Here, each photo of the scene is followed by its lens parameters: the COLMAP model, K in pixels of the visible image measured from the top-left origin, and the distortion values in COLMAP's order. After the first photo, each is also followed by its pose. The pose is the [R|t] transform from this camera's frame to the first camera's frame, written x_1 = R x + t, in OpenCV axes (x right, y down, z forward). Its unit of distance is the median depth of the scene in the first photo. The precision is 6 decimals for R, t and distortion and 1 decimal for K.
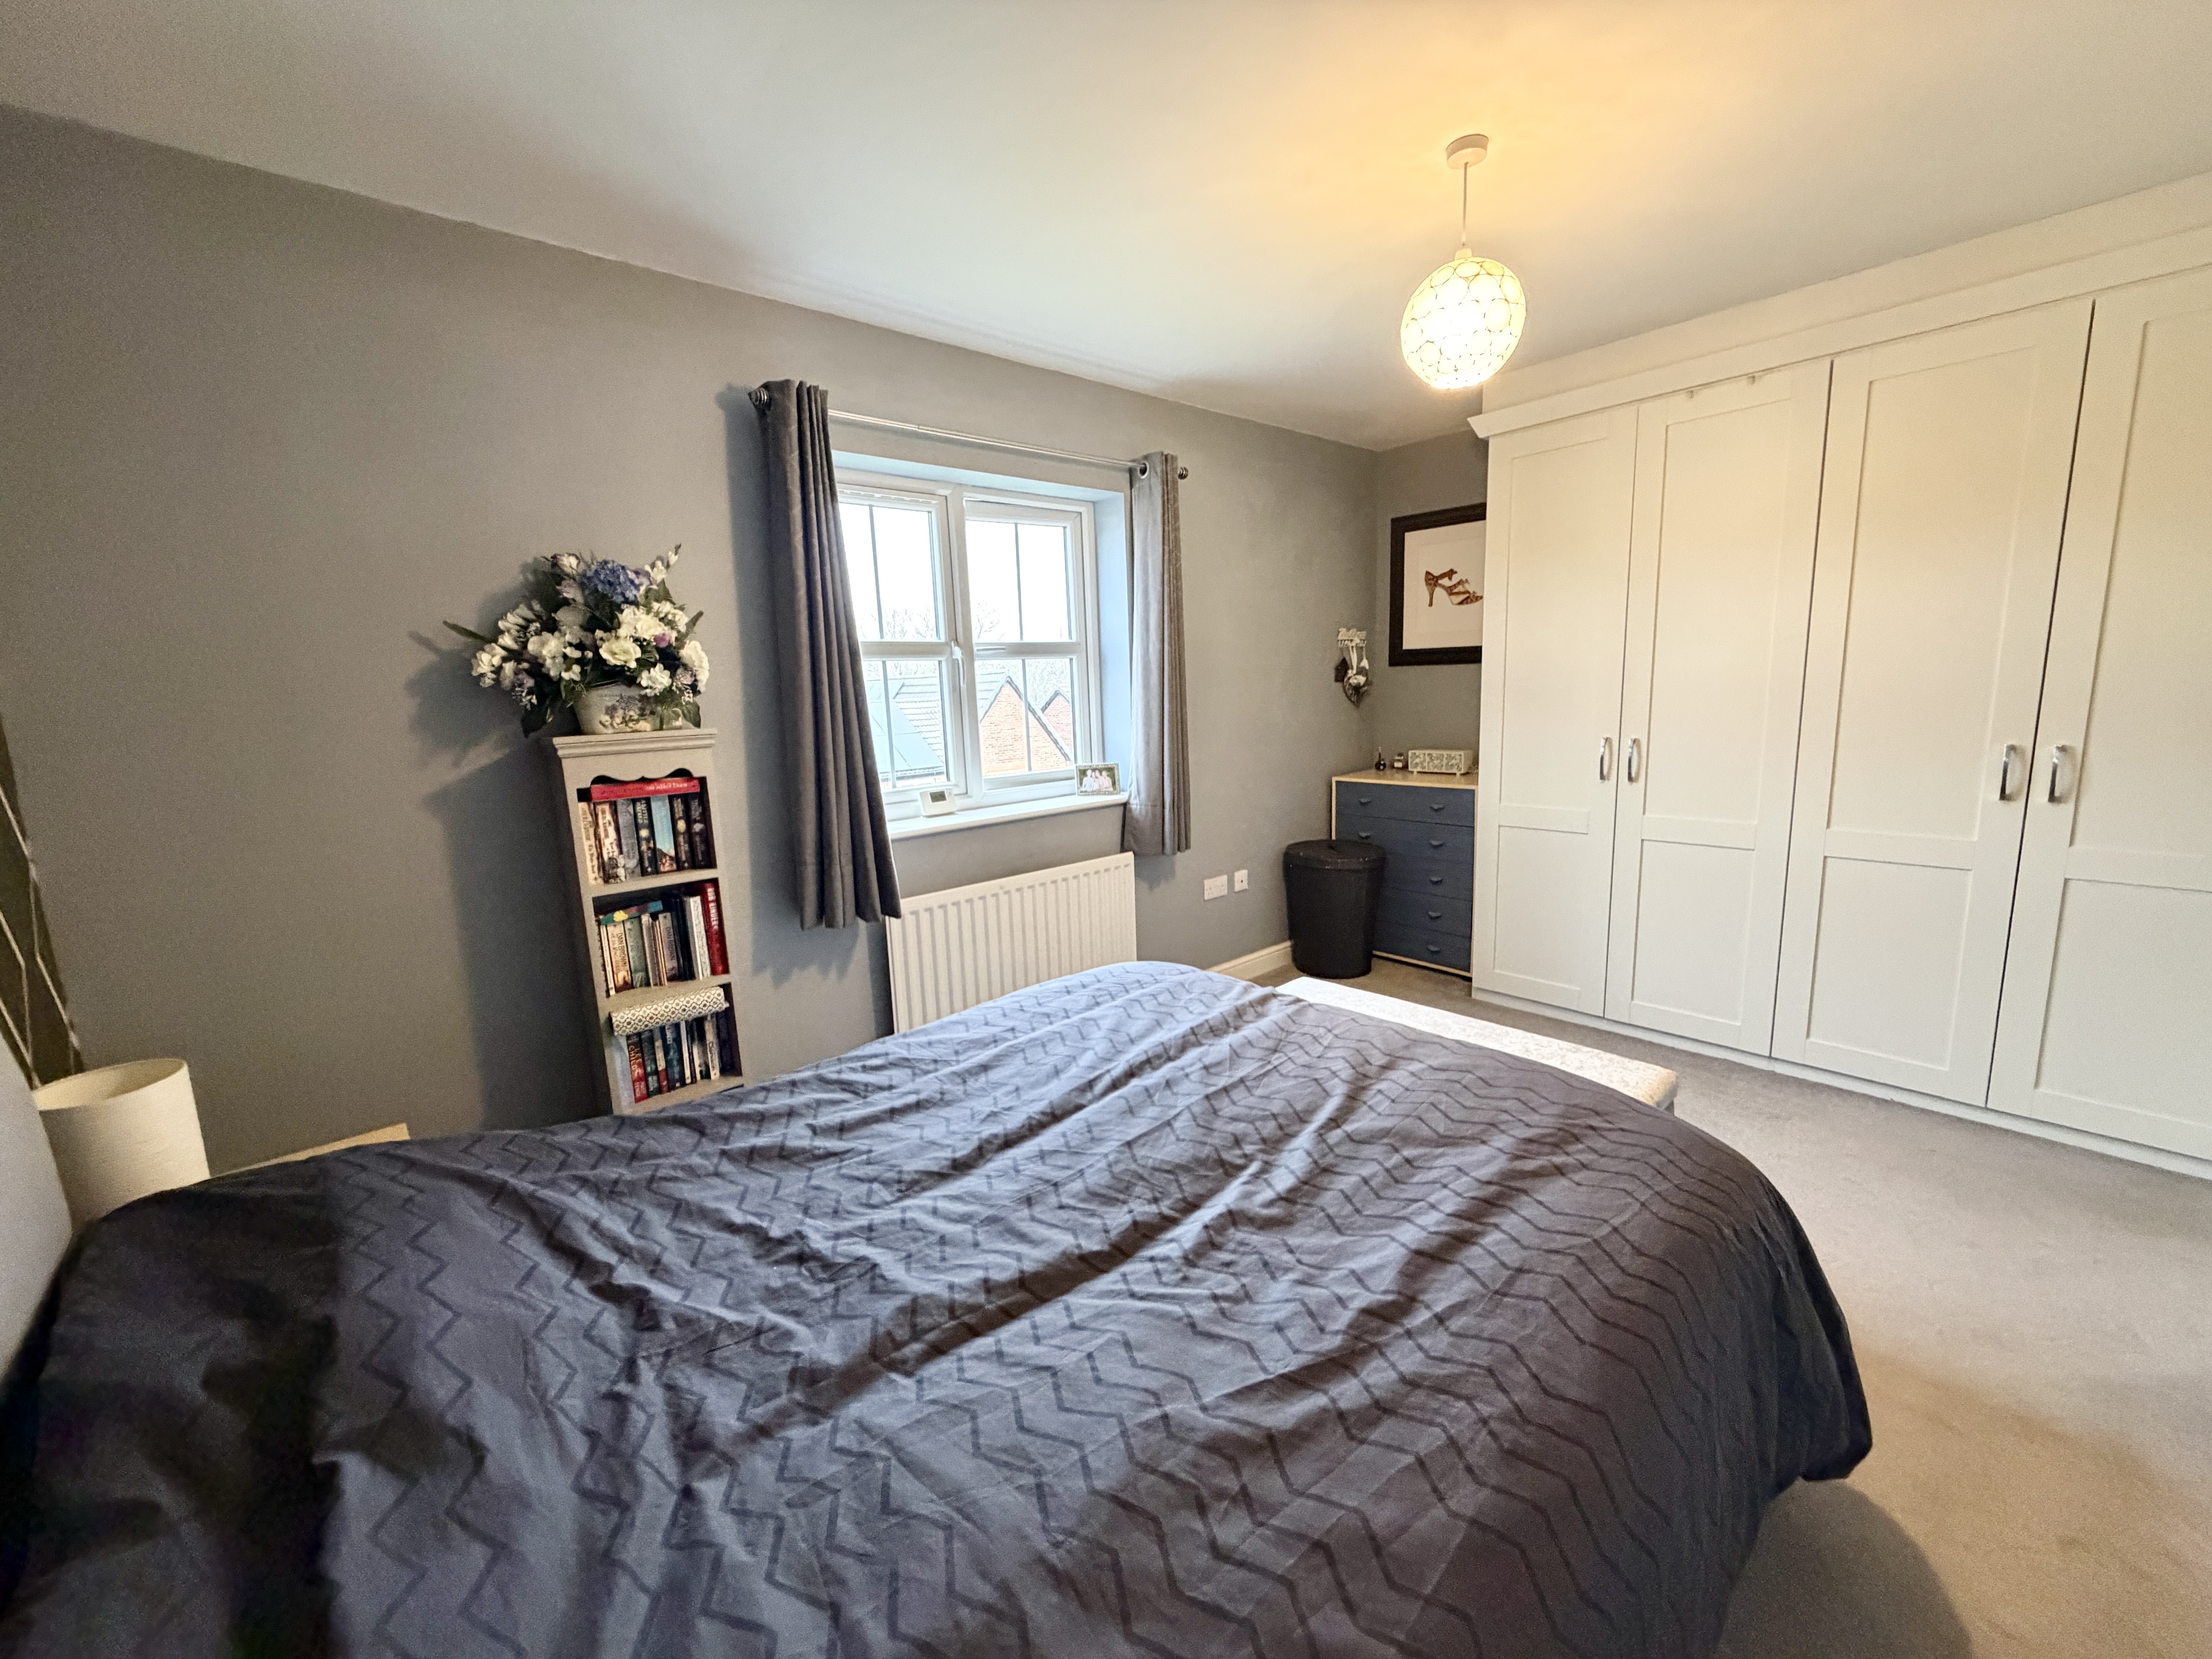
lens RADIAL K [[875.0, 0, 1099.2], [0, 875.0, 828.5], [0, 0, 1]] dist [0.000635, 0.000222]
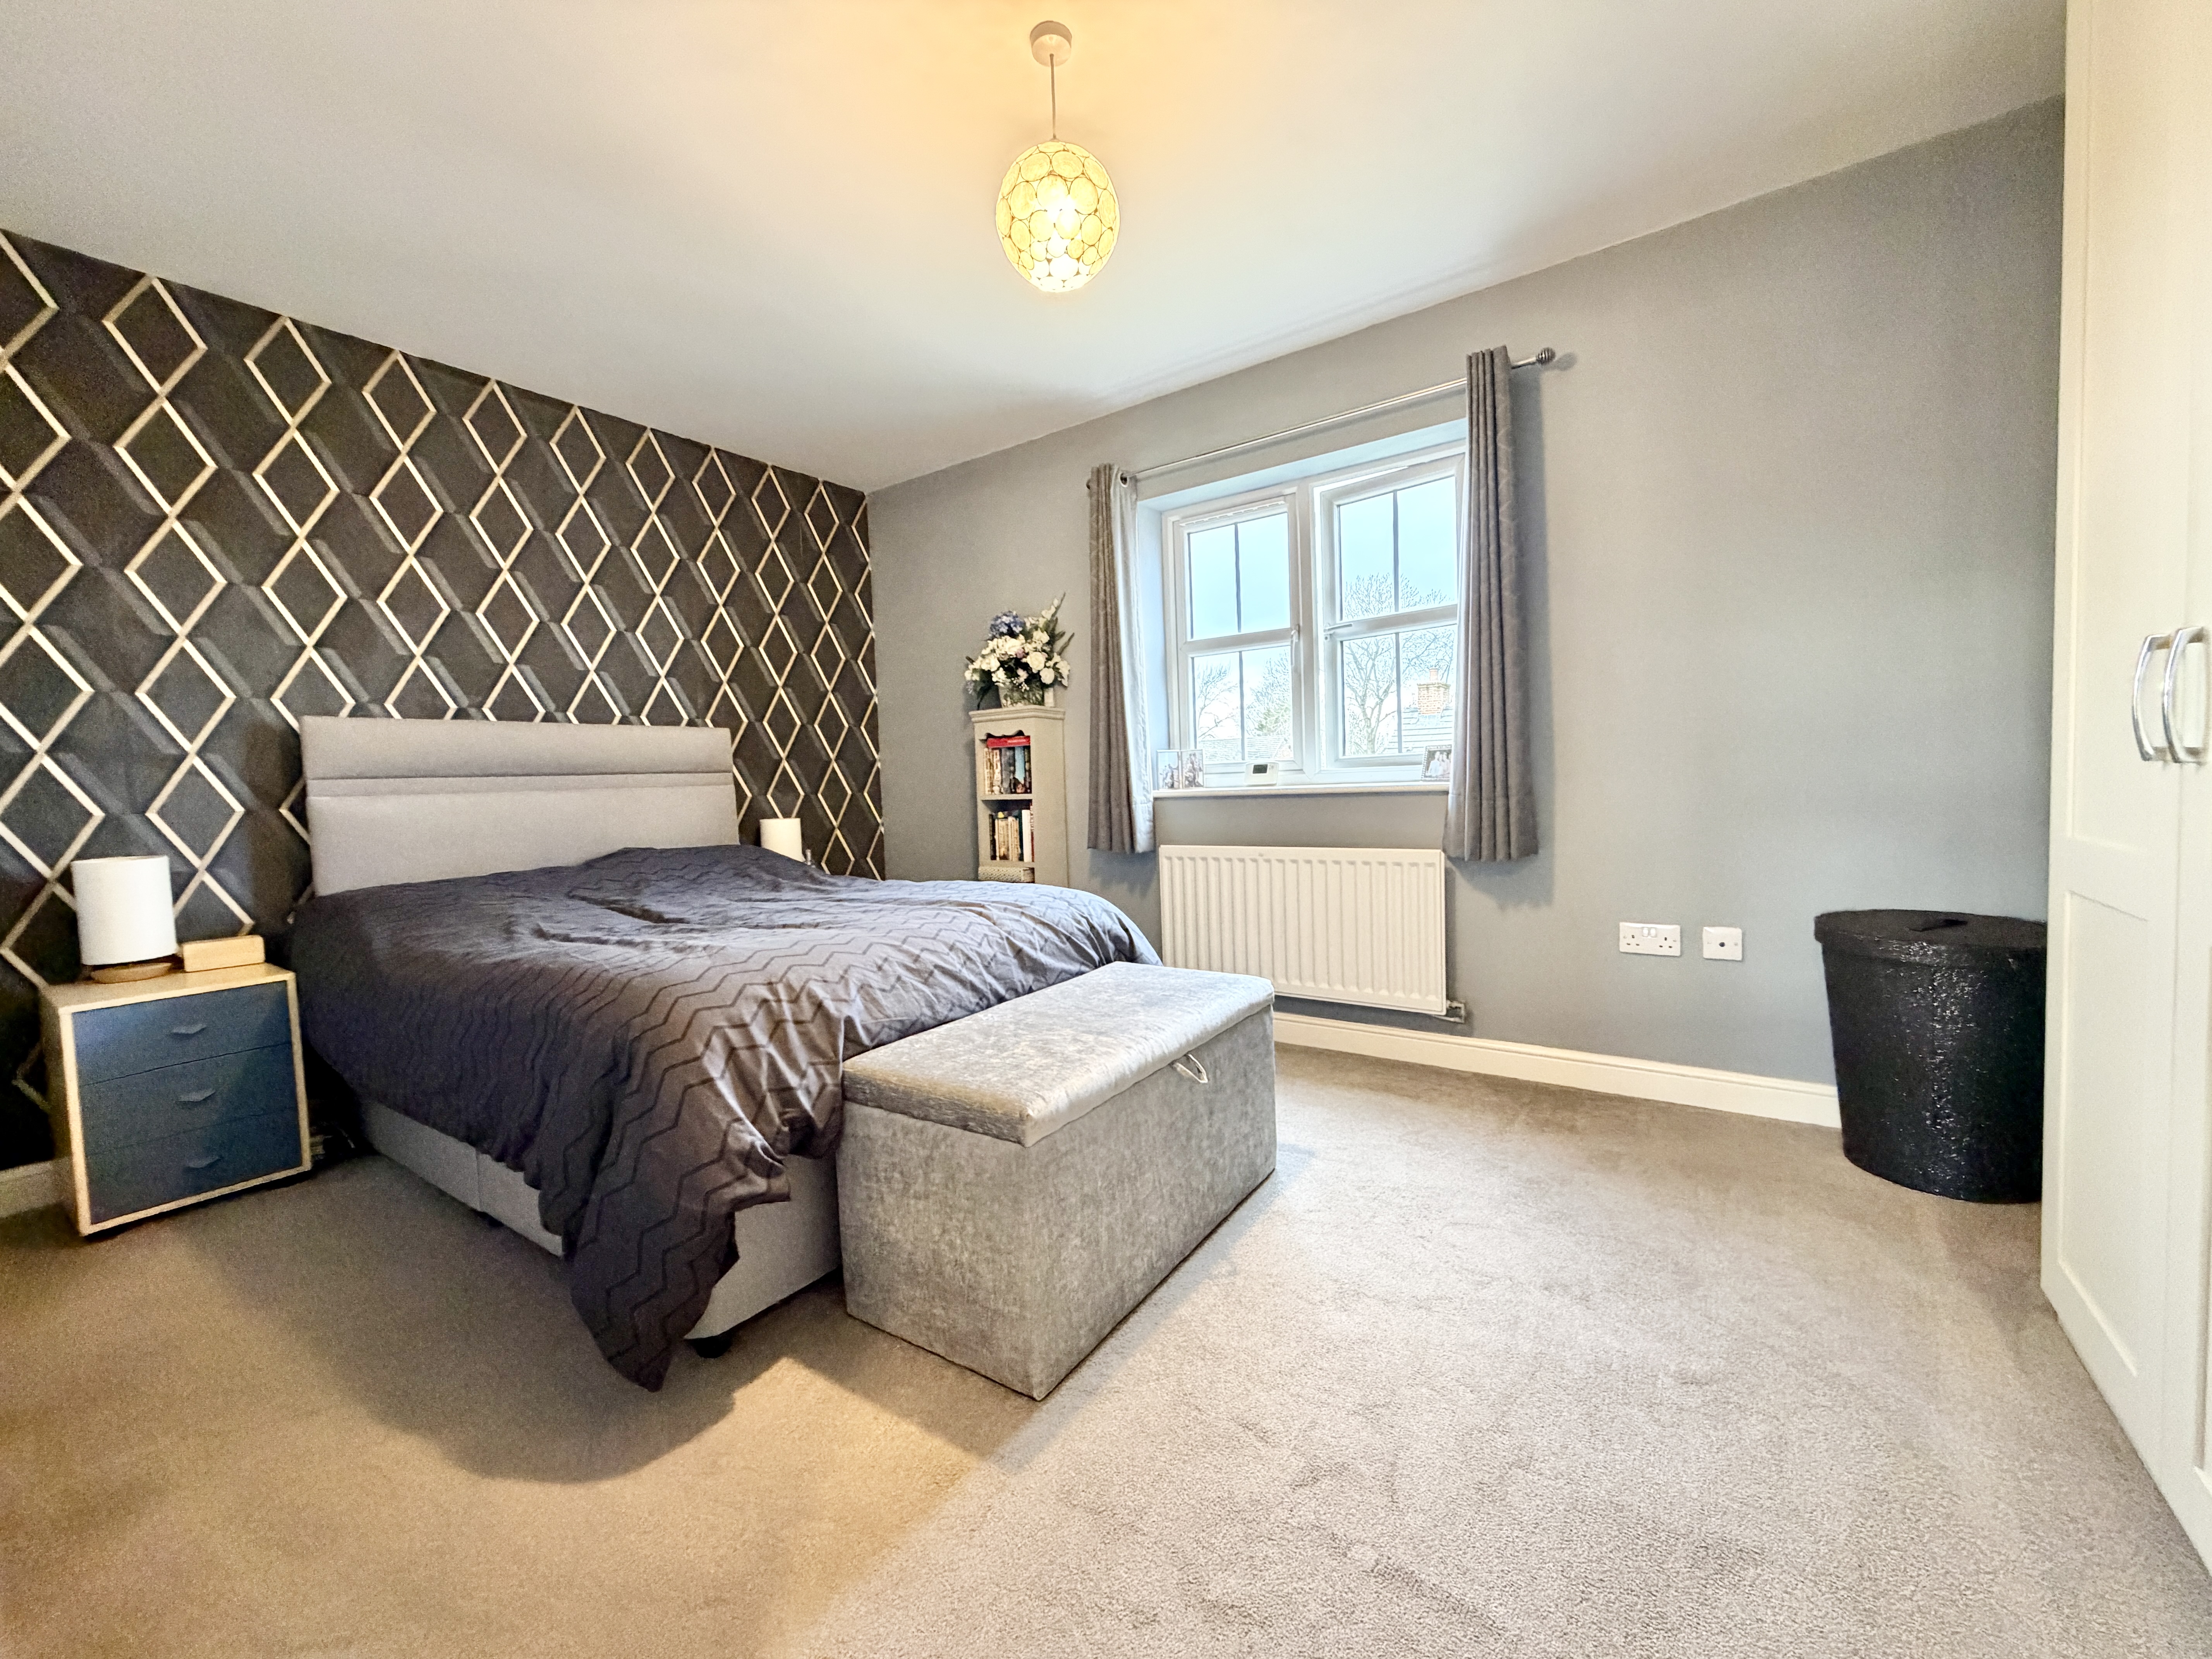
lens RADIAL K [[875.0, 0, 1099.1], [0, 875.0, 827.8], [0, 0, 1]] dist [0.000635, 0.000222]
pose [[0.231791, 0.087009, -0.968867, 0.963515], [-0.129417, 0.989896, 0.057936, -0.000686], [0.964118, 0.111959, 0.240709, 0.619007]]
